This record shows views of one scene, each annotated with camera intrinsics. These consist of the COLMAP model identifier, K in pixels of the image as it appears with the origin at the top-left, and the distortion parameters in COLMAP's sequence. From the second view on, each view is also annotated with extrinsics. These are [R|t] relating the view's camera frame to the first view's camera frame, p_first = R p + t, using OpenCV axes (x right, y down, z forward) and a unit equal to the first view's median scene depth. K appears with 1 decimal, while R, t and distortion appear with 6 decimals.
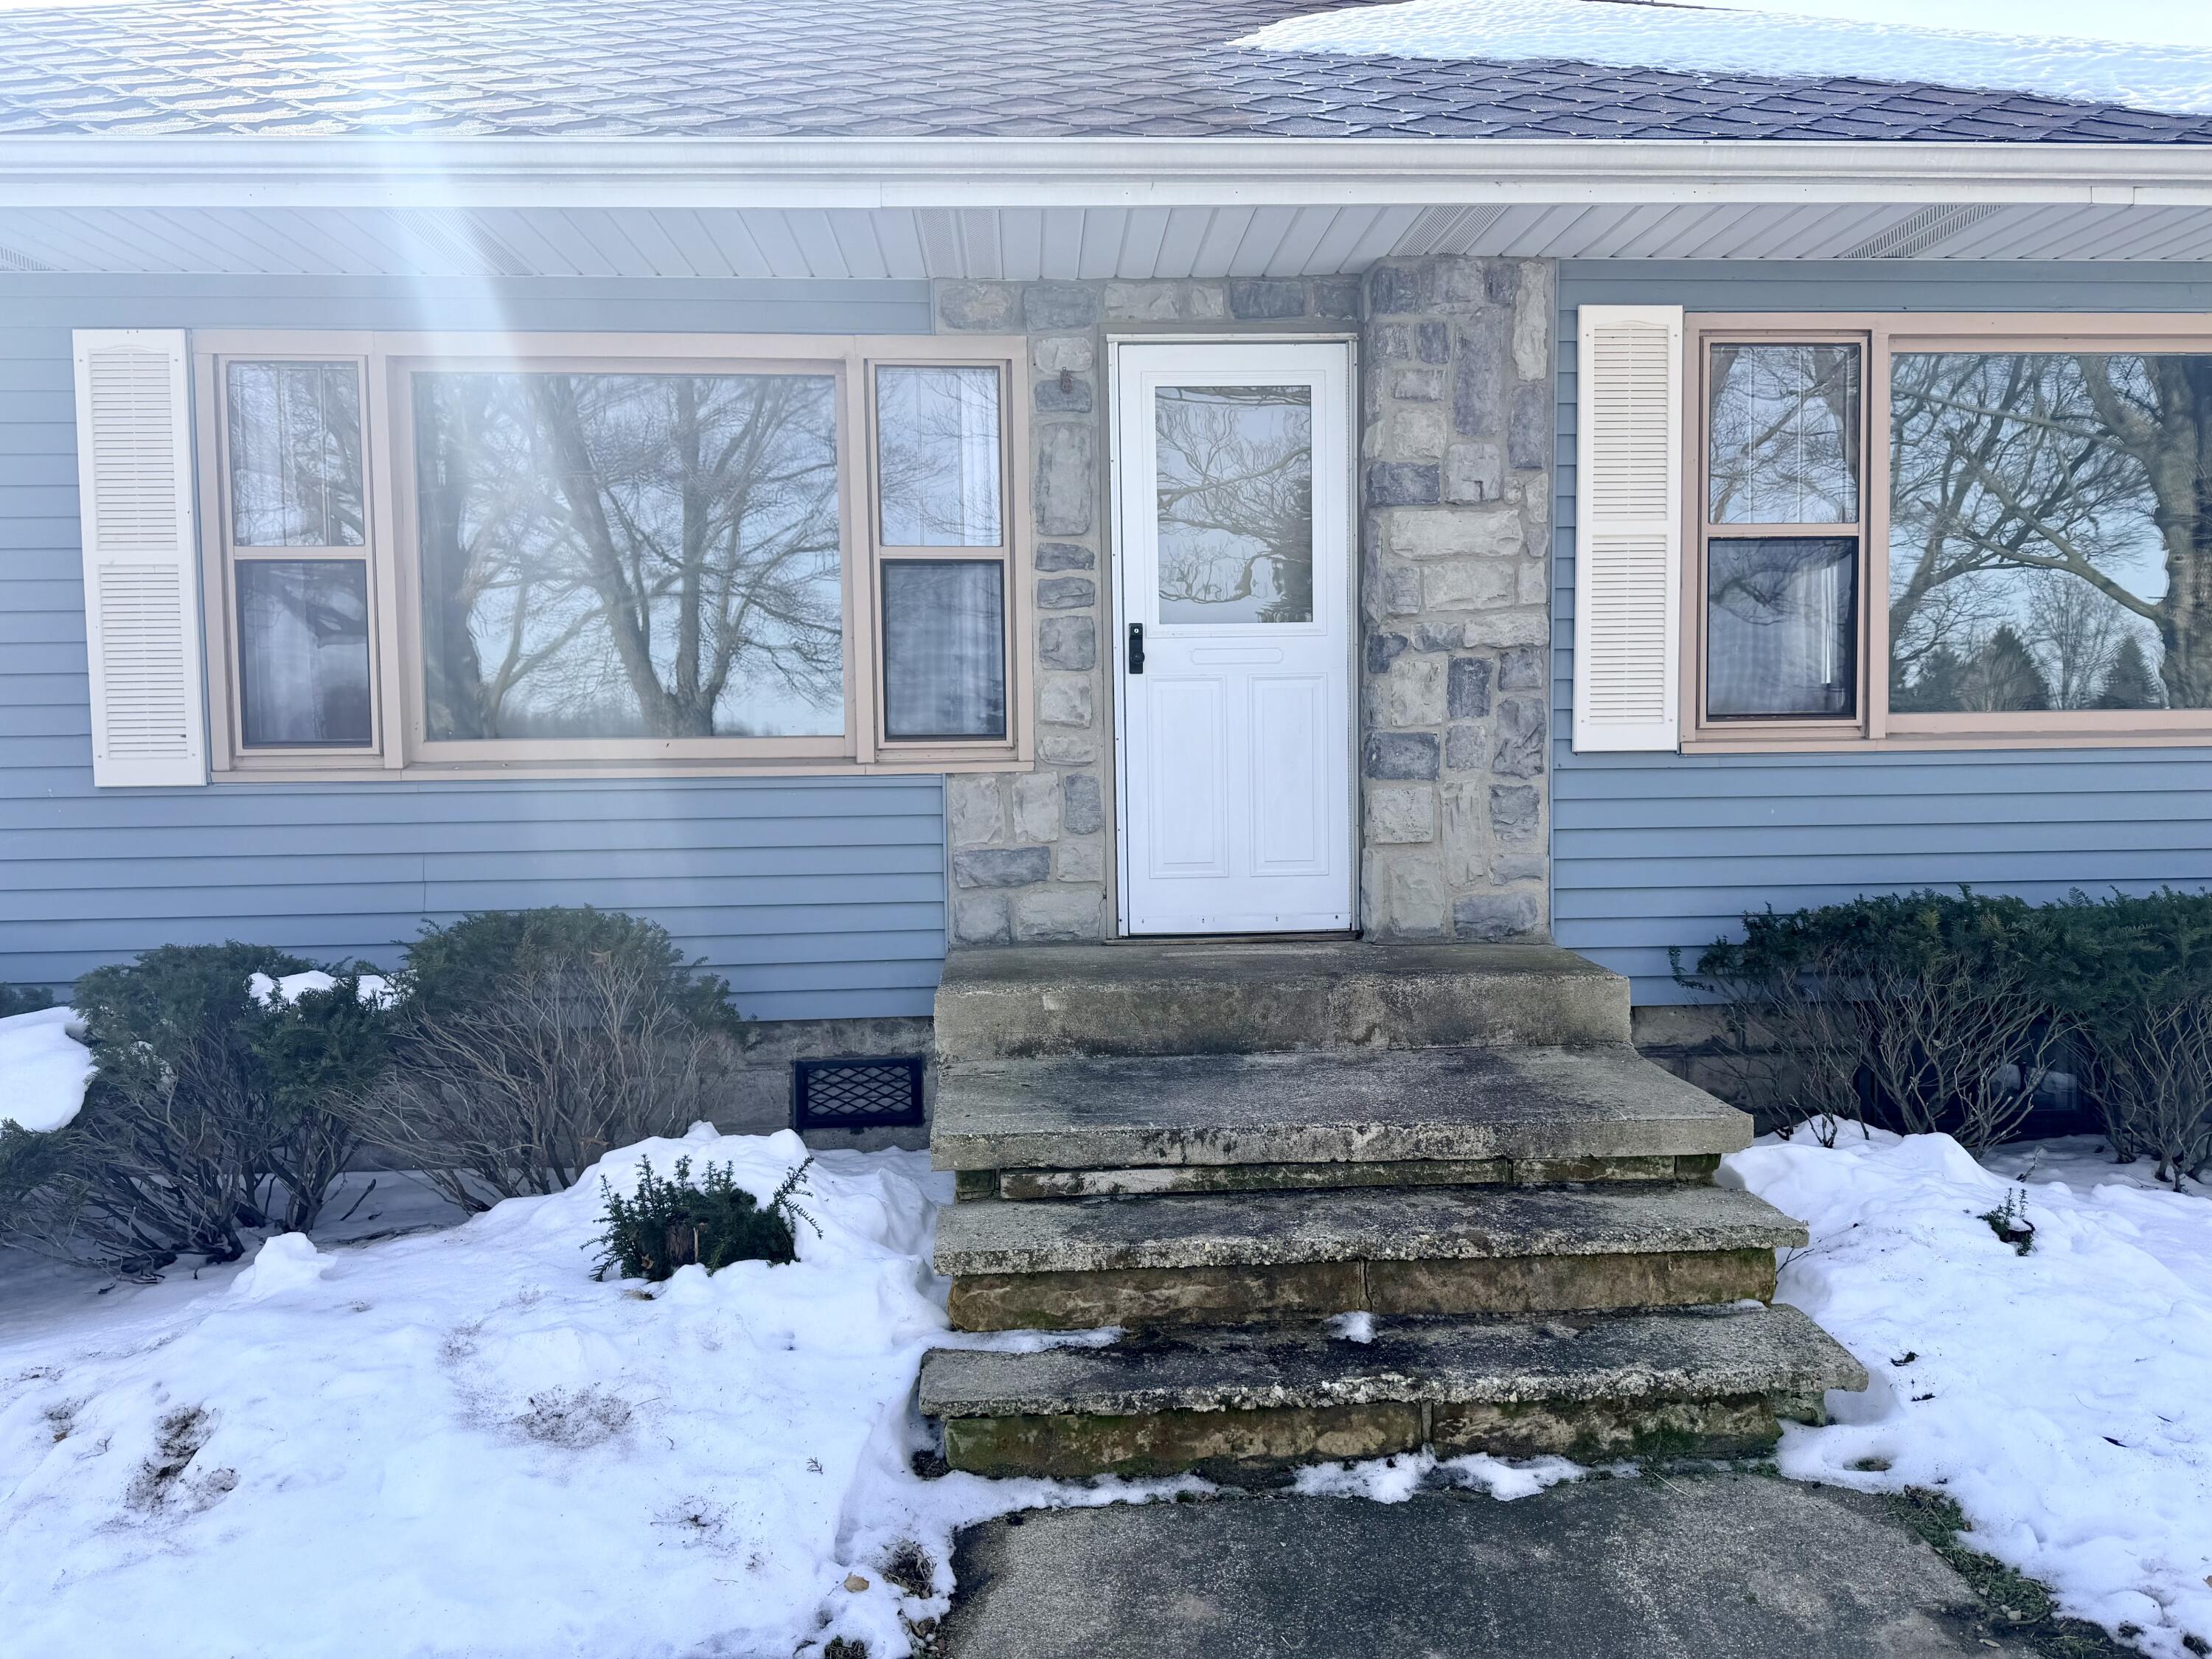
lens RADIAL K [[1572.4, 0, 1106.7], [0, 1572.4, 837.0], [0, 0, 1]] dist [0.008872, -0.000077]
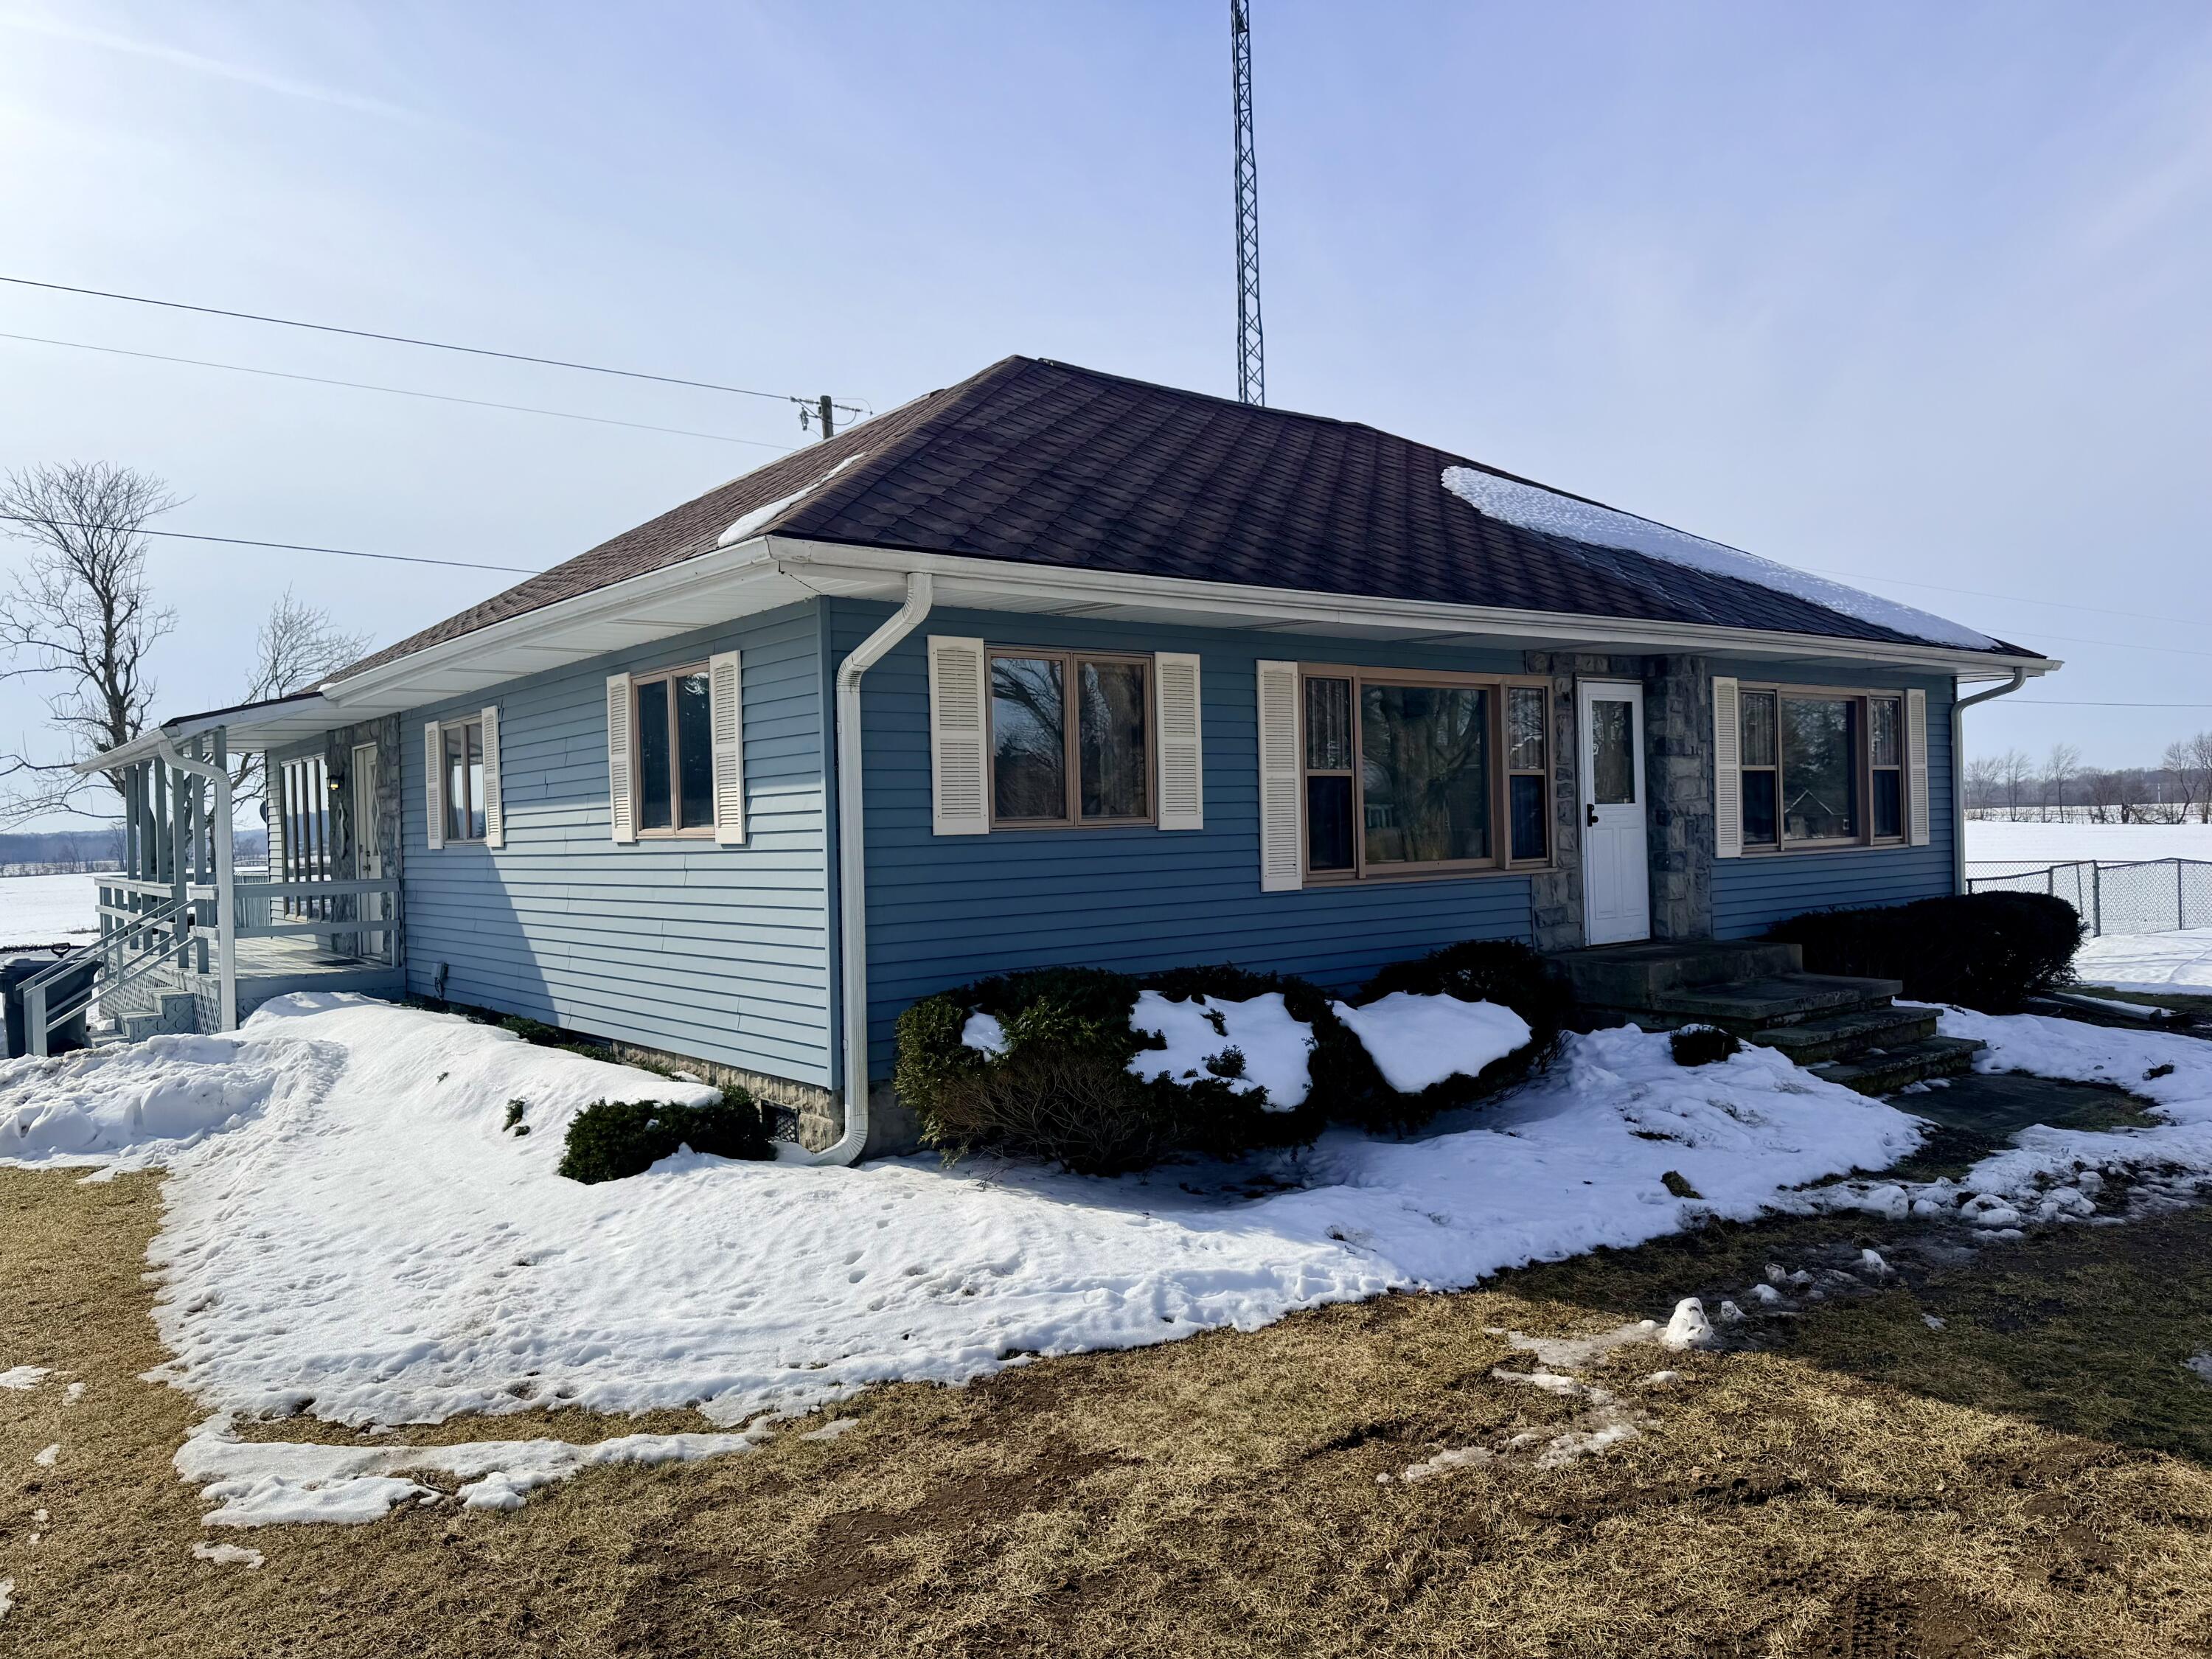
lens RADIAL K [[1572.4, 0, 1103.5], [0, 1572.4, 827.0], [0, 0, 1]] dist [0.008872, -0.000077]
pose [[0.814817, -0.008238, 0.579660, -1.854512], [0.051044, 0.997035, -0.057582, -0.010703], [-0.577466, 0.076507, 0.812822, -0.417847]]
